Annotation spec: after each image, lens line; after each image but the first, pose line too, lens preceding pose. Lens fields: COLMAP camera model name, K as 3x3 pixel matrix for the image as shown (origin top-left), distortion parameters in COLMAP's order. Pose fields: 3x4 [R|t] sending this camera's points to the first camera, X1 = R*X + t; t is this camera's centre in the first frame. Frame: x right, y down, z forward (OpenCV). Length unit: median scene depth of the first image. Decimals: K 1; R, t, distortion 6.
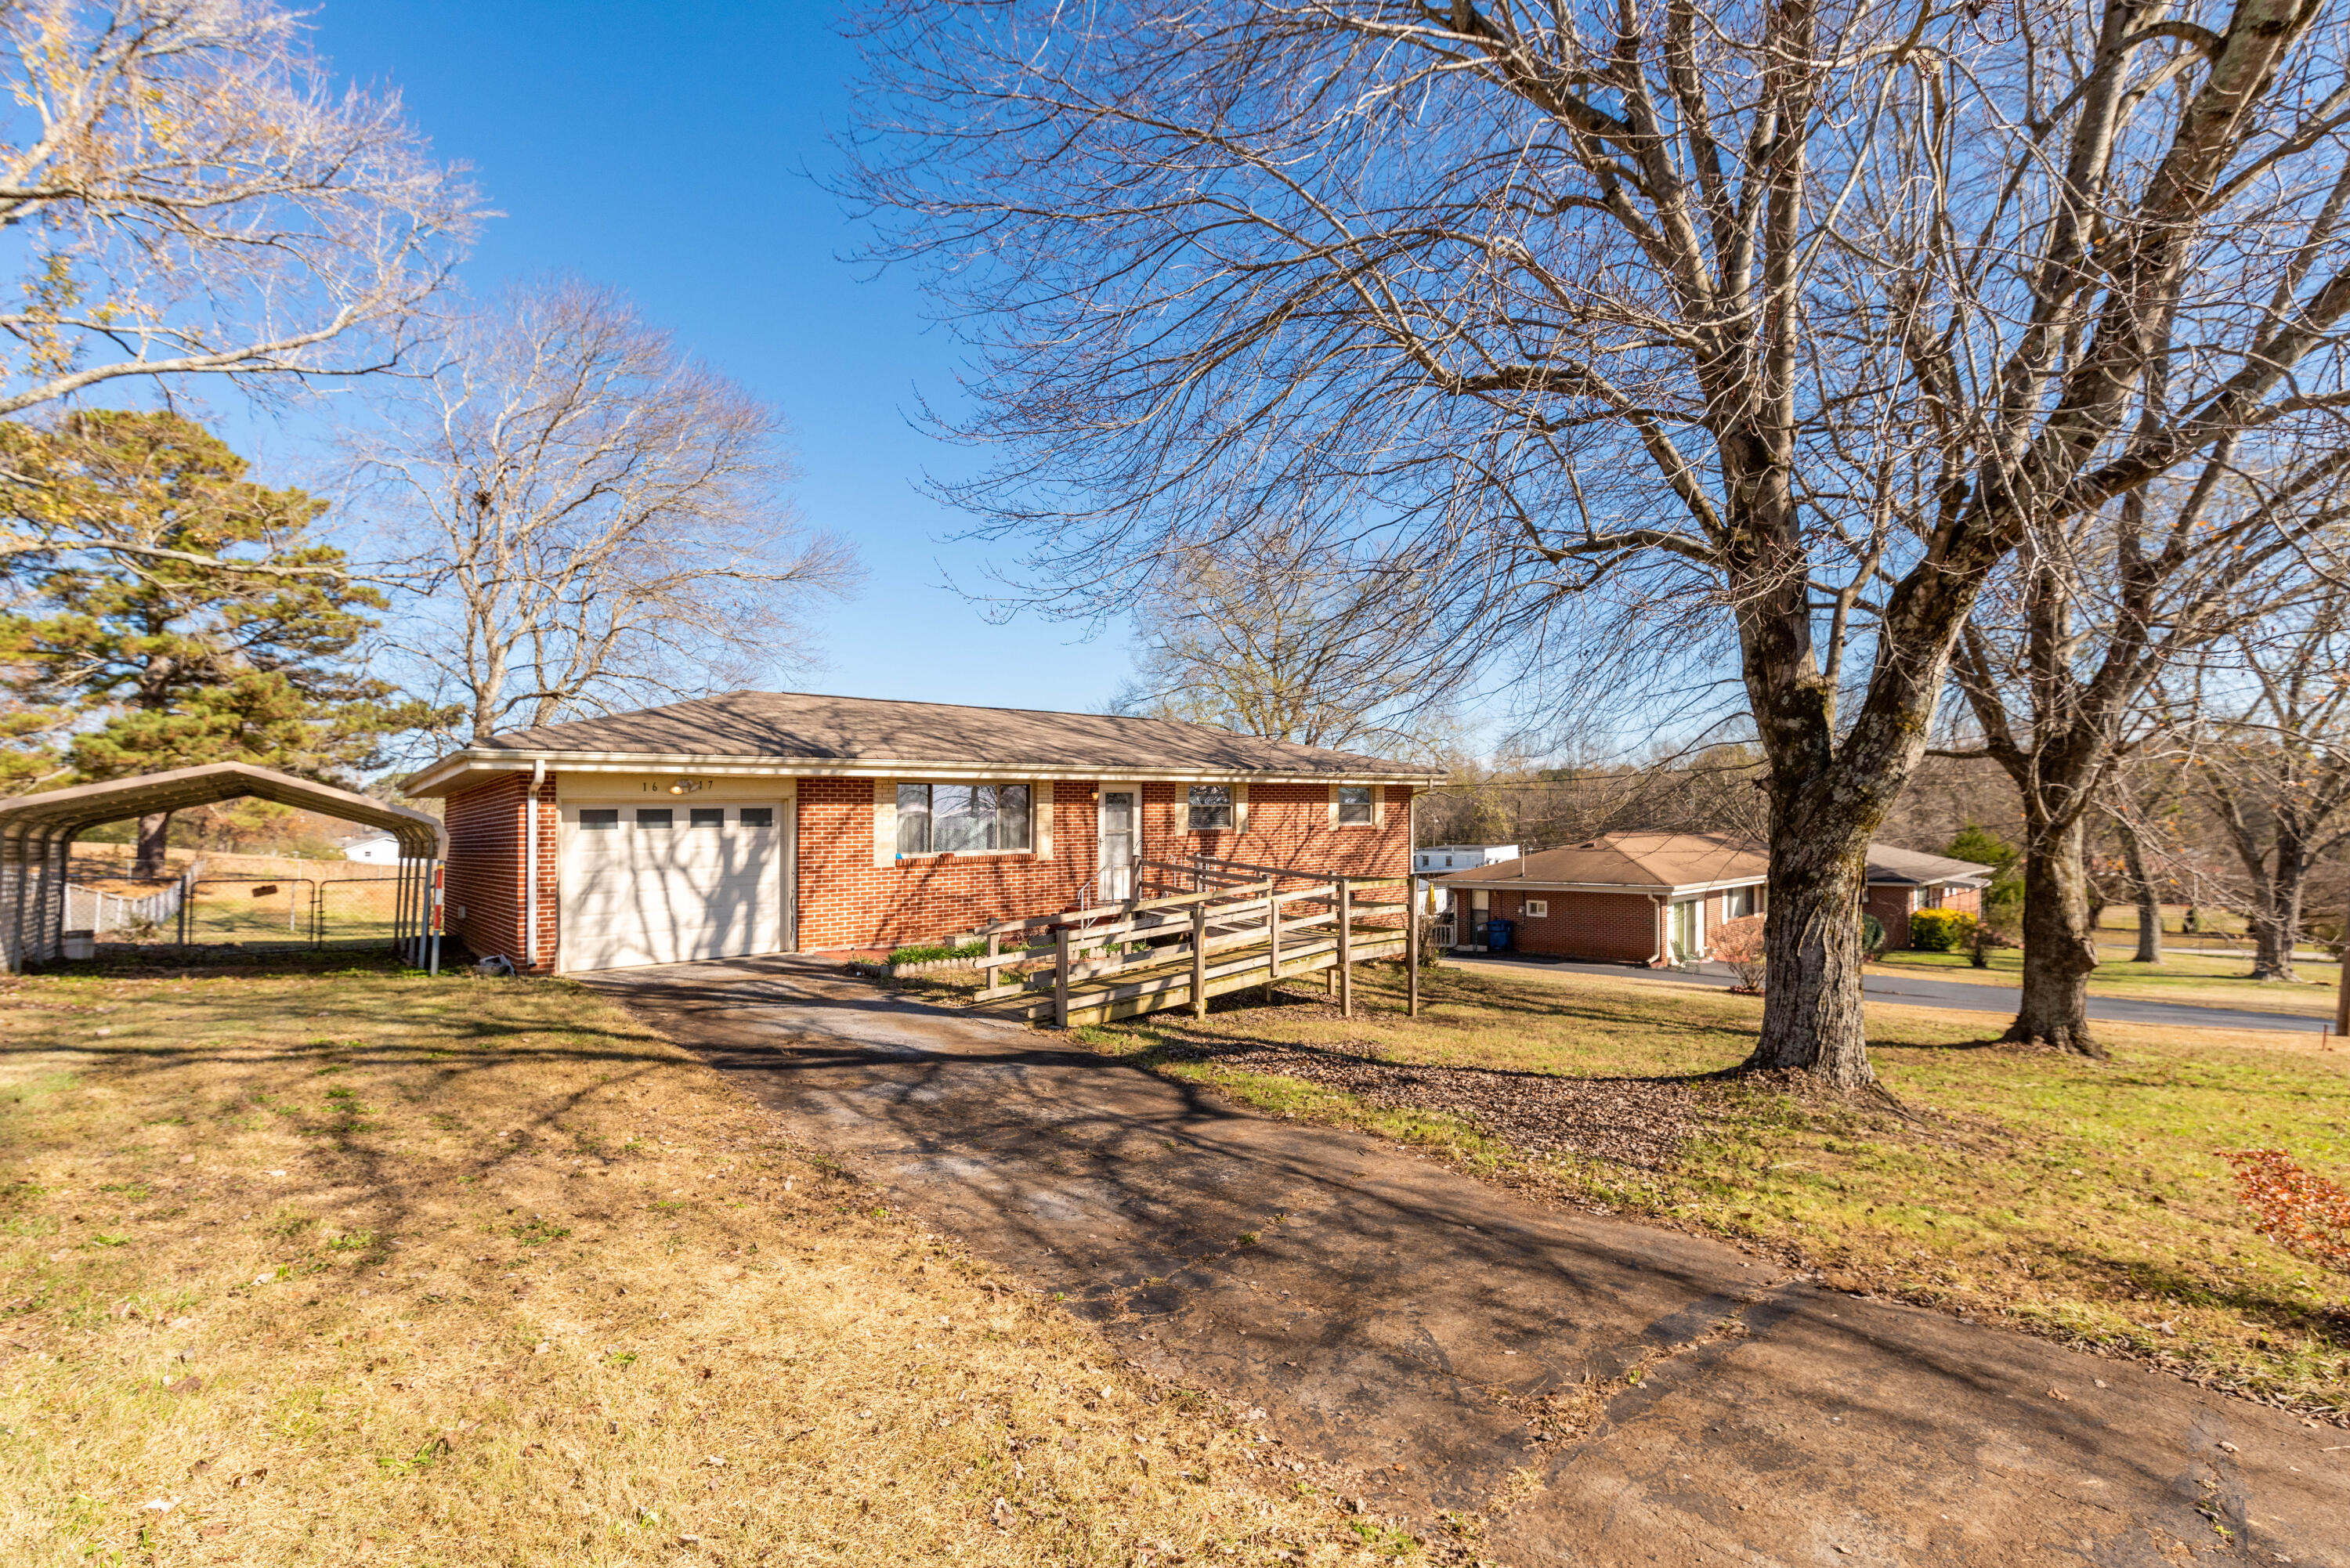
lens RADIAL K [[1066.5, 0, 1188.2], [0, 1066.5, 761.5], [0, 0, 1]] dist [-0.002066, 0.000418]
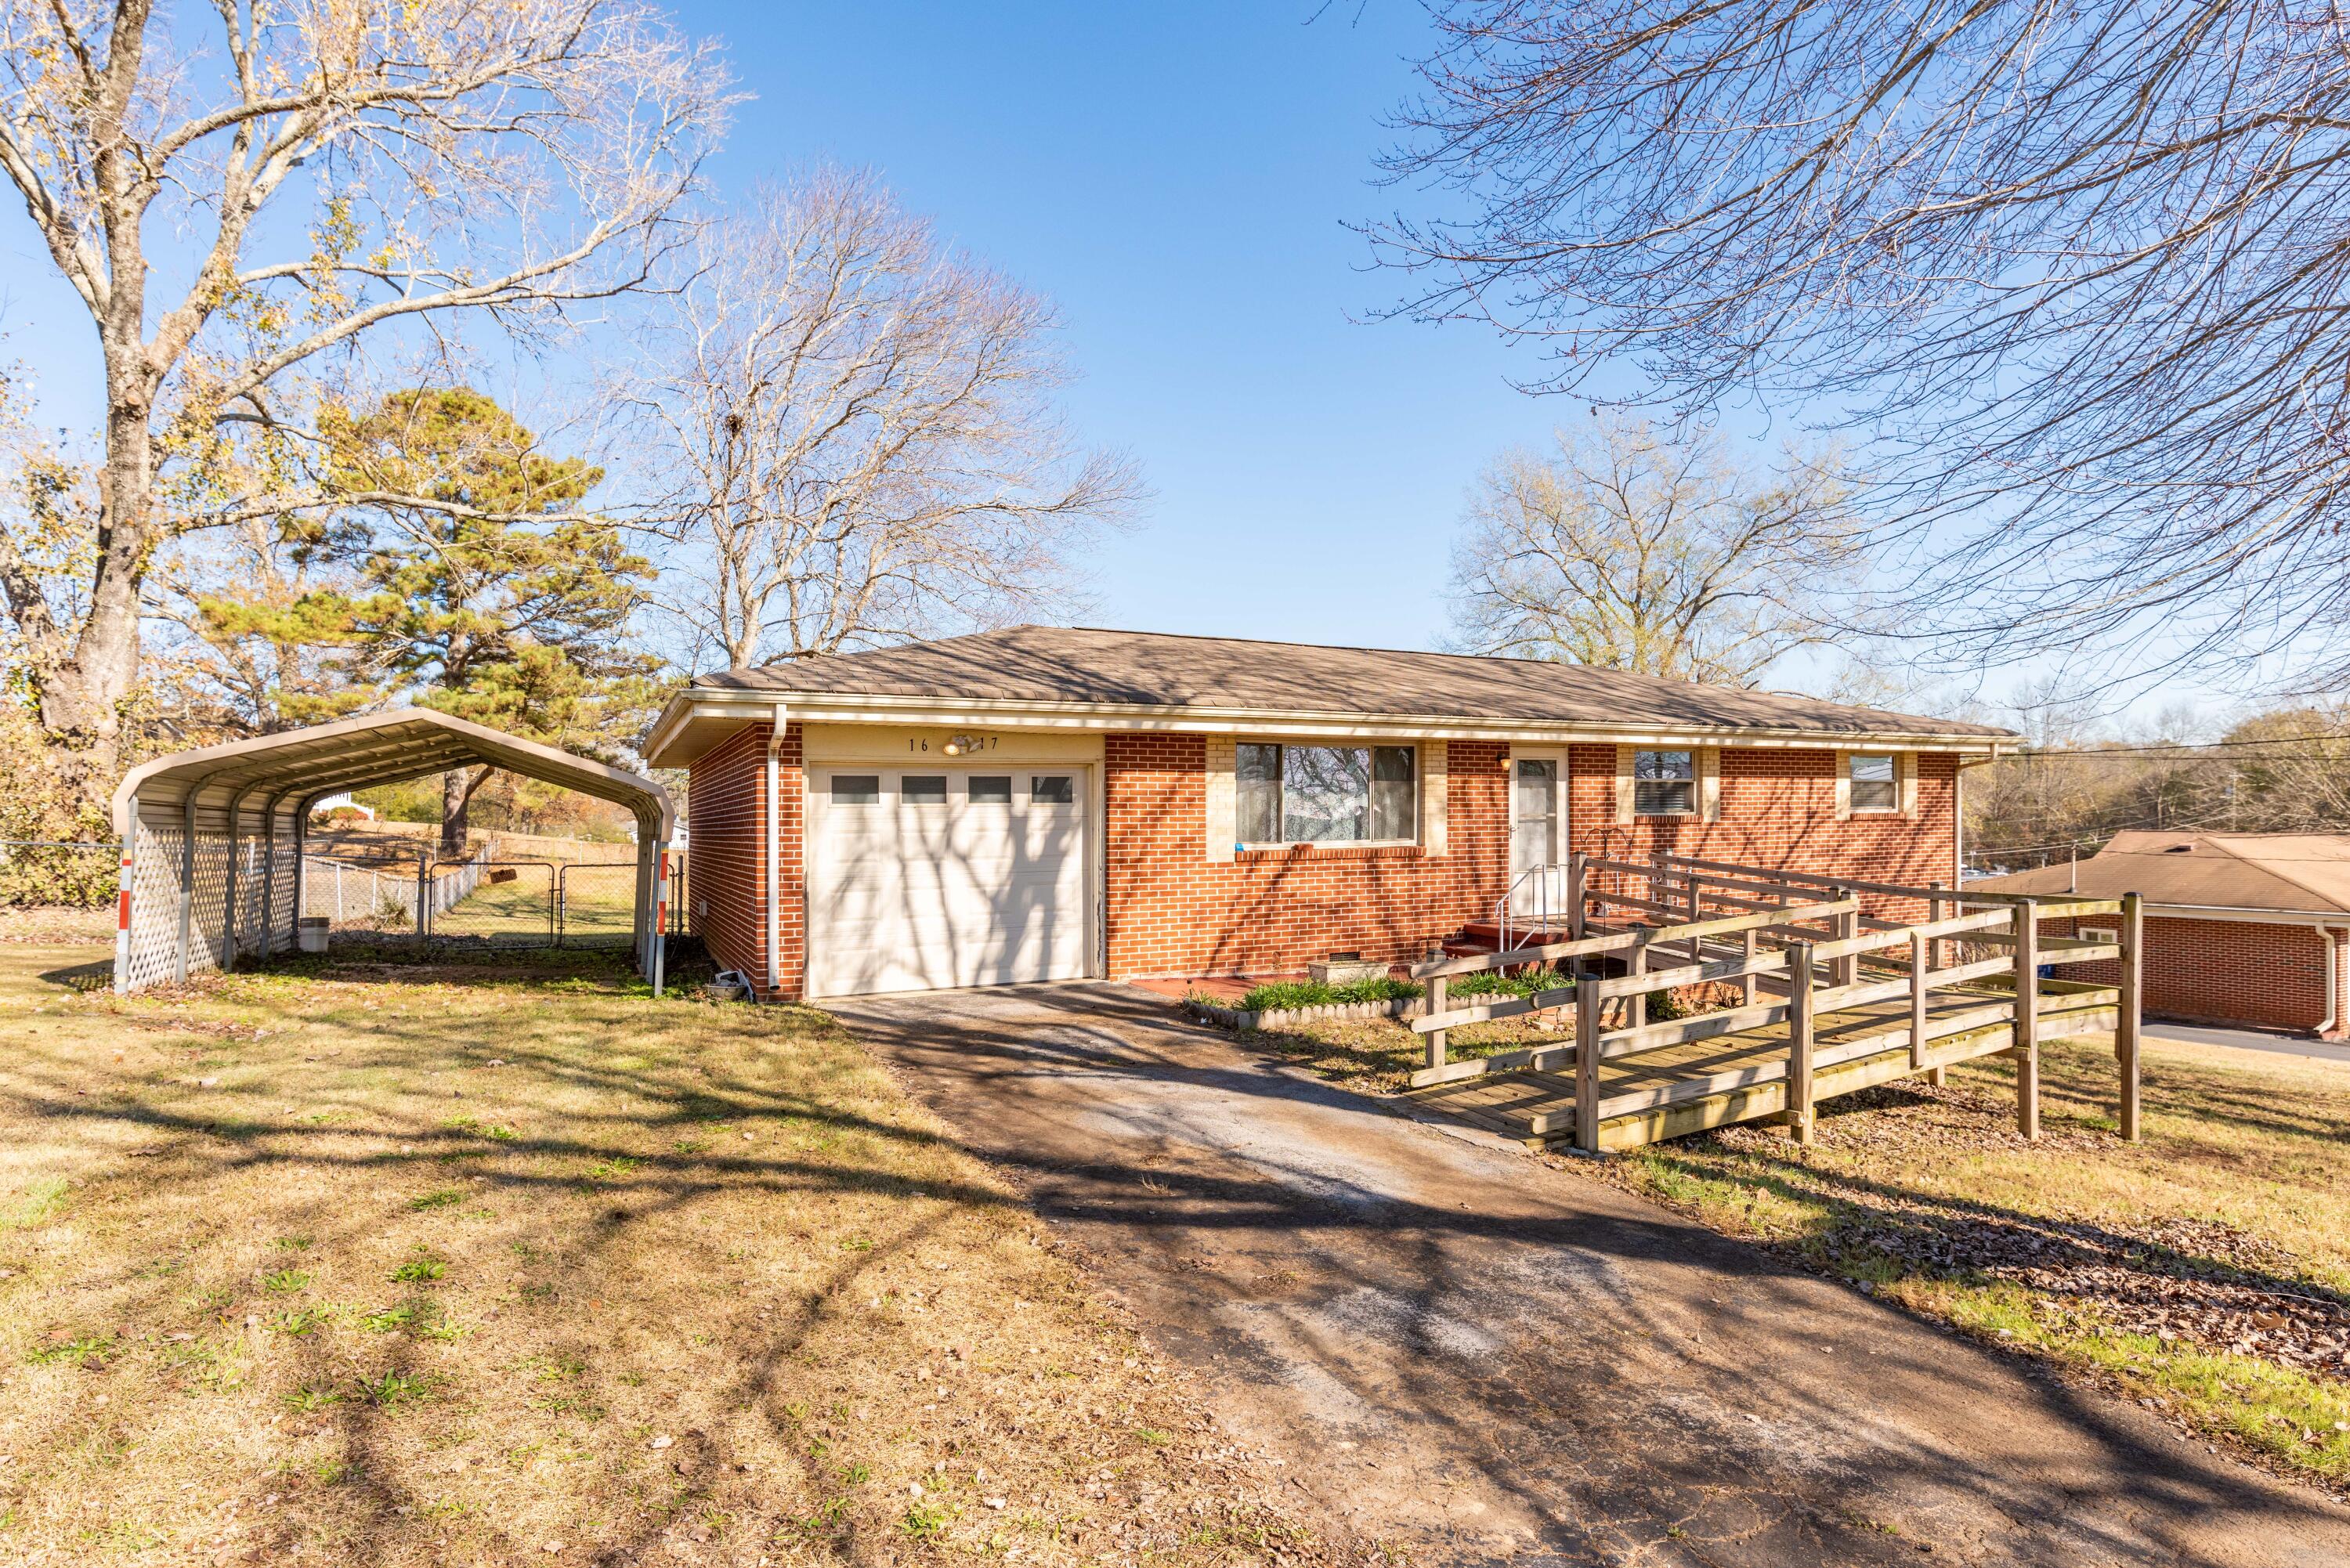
lens RADIAL K [[1183.8, 0, 1129.9], [0, 1183.8, 739.9], [0, 0, 1]] dist [0.000006, -0.001450]
pose [[0.961229, -0.009162, -0.275600, -0.123328], [0.007736, 0.999950, -0.006262, 0.022233], [0.275644, 0.003887, 0.961252, 0.225648]]
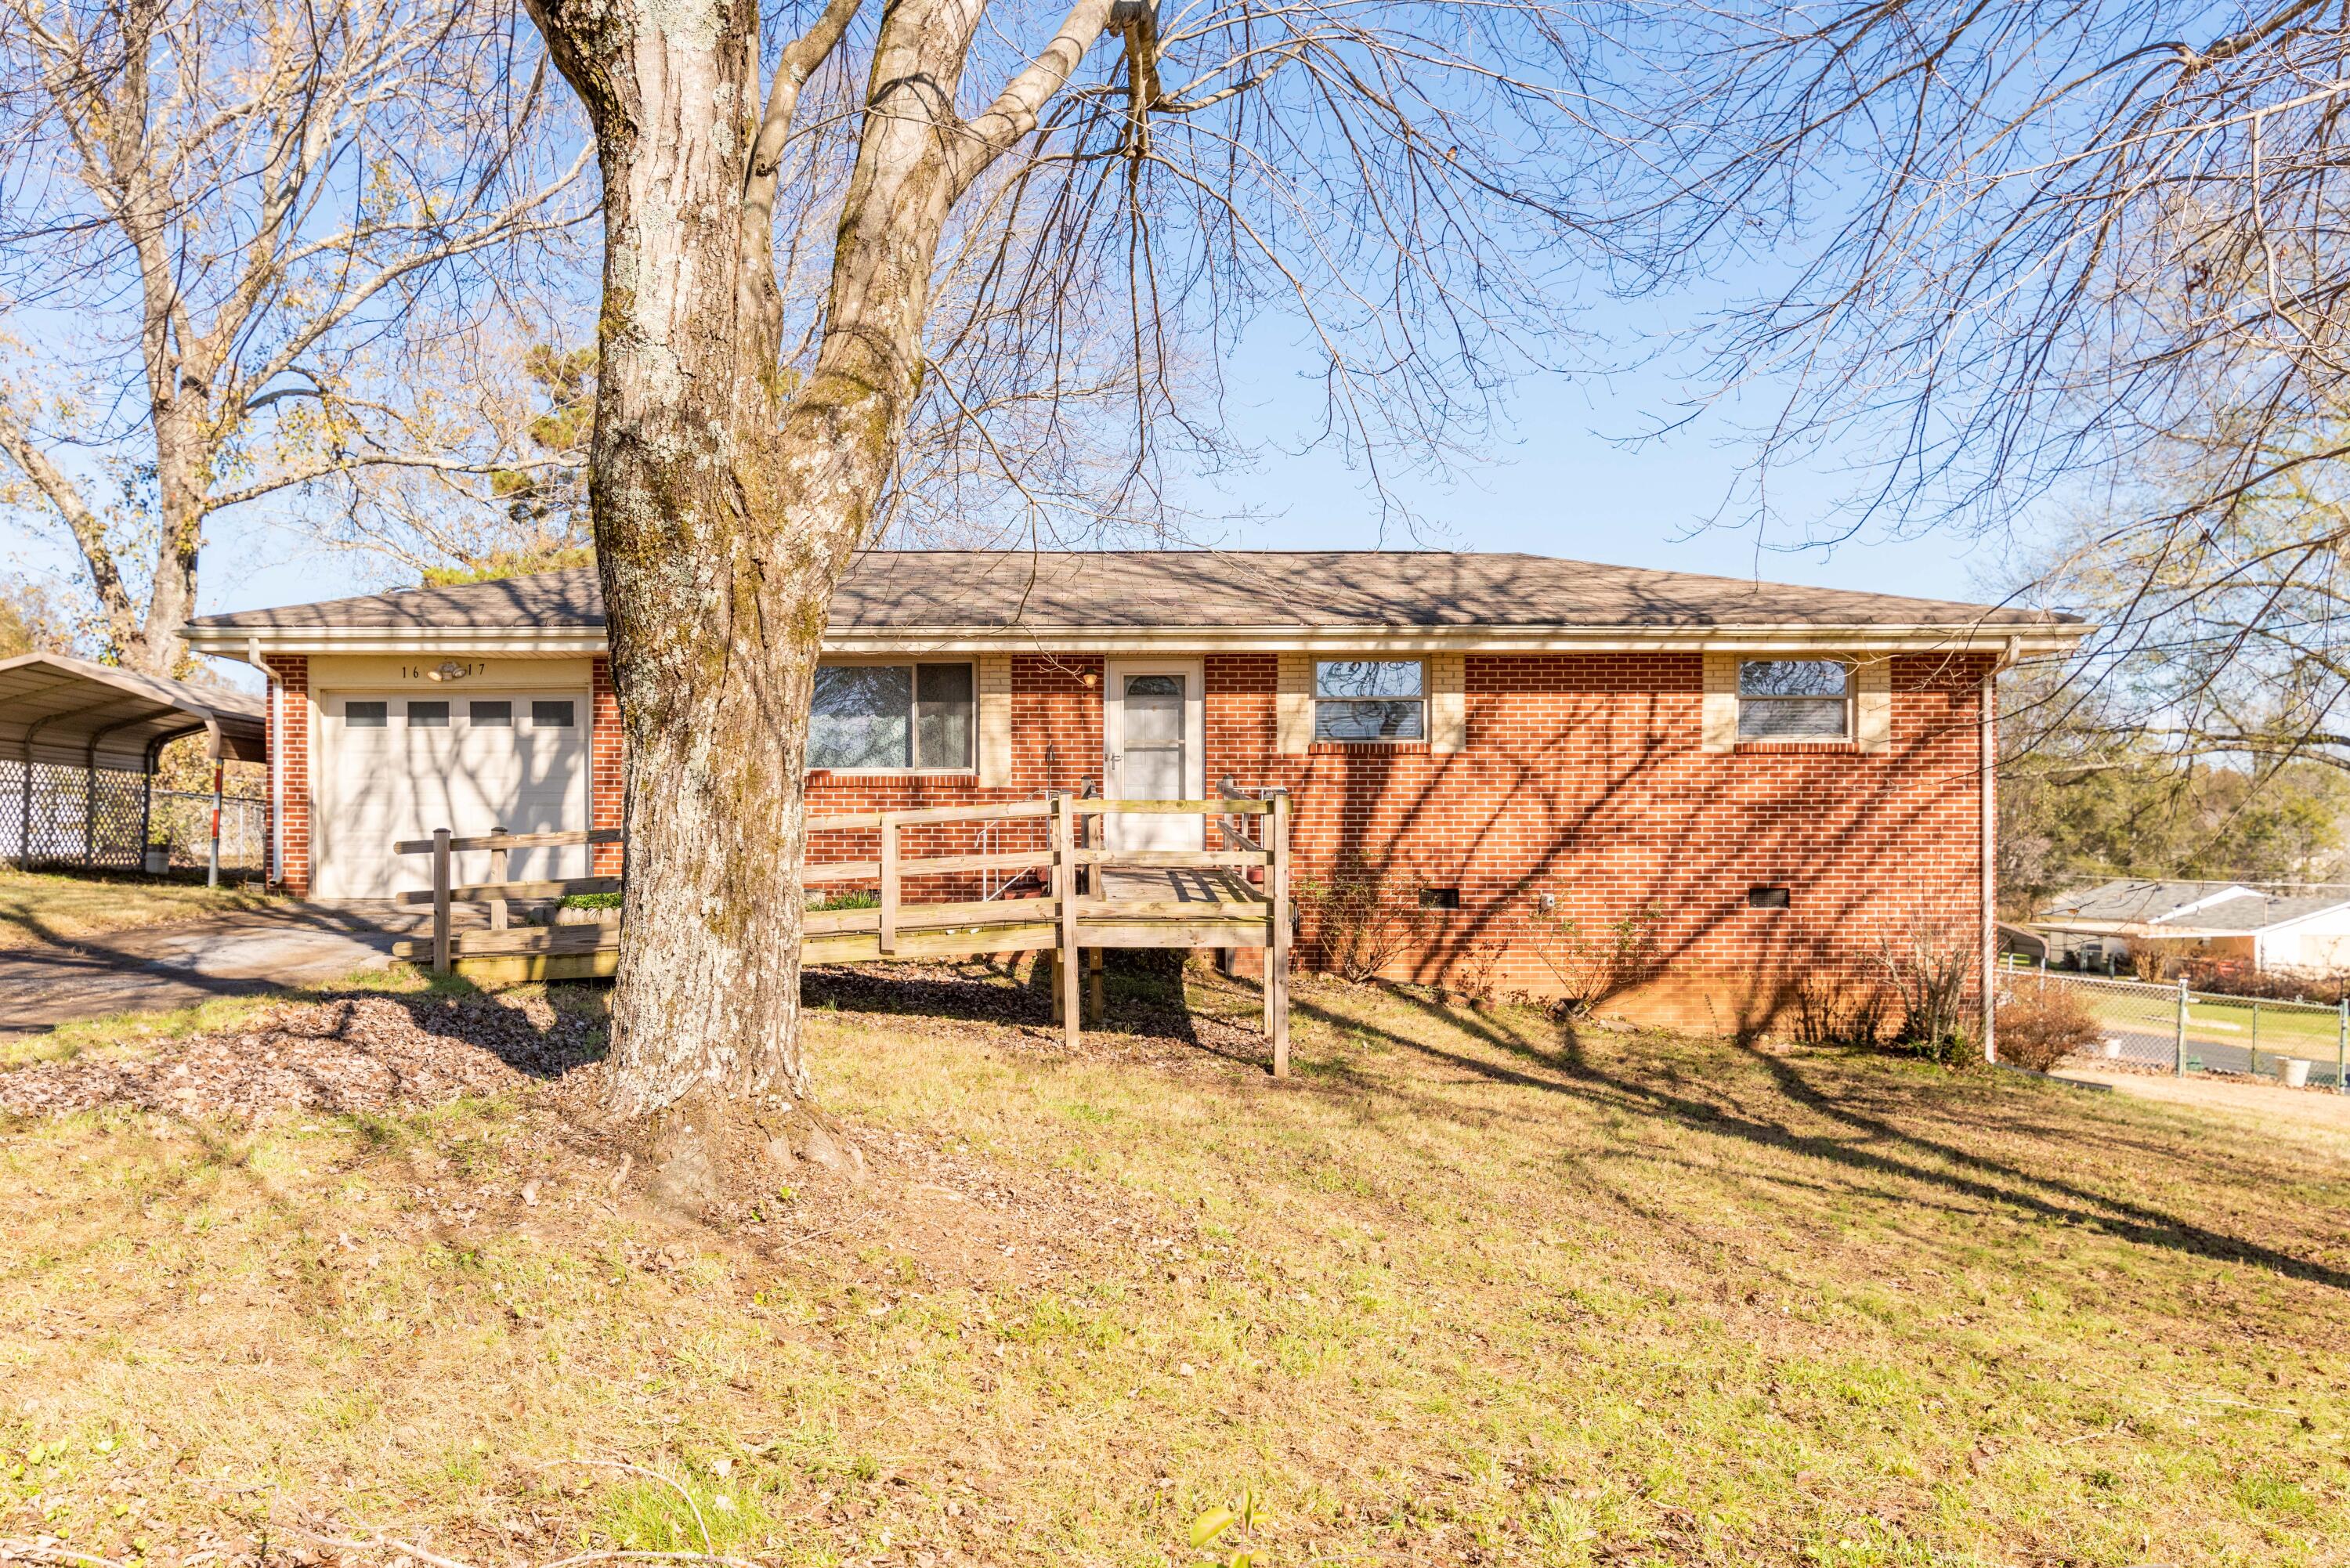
lens RADIAL K [[1876.9, 0, 1173.0], [0, 1876.9, 786.1], [0, 0, 1]] dist [-0.031040, -0.003523]
pose [[0.729099, -0.000795, -0.684408, 0.735711], [0.025181, 0.999353, 0.025664, 0.073603], [0.683945, -0.035946, 0.728647, 0.303537]]
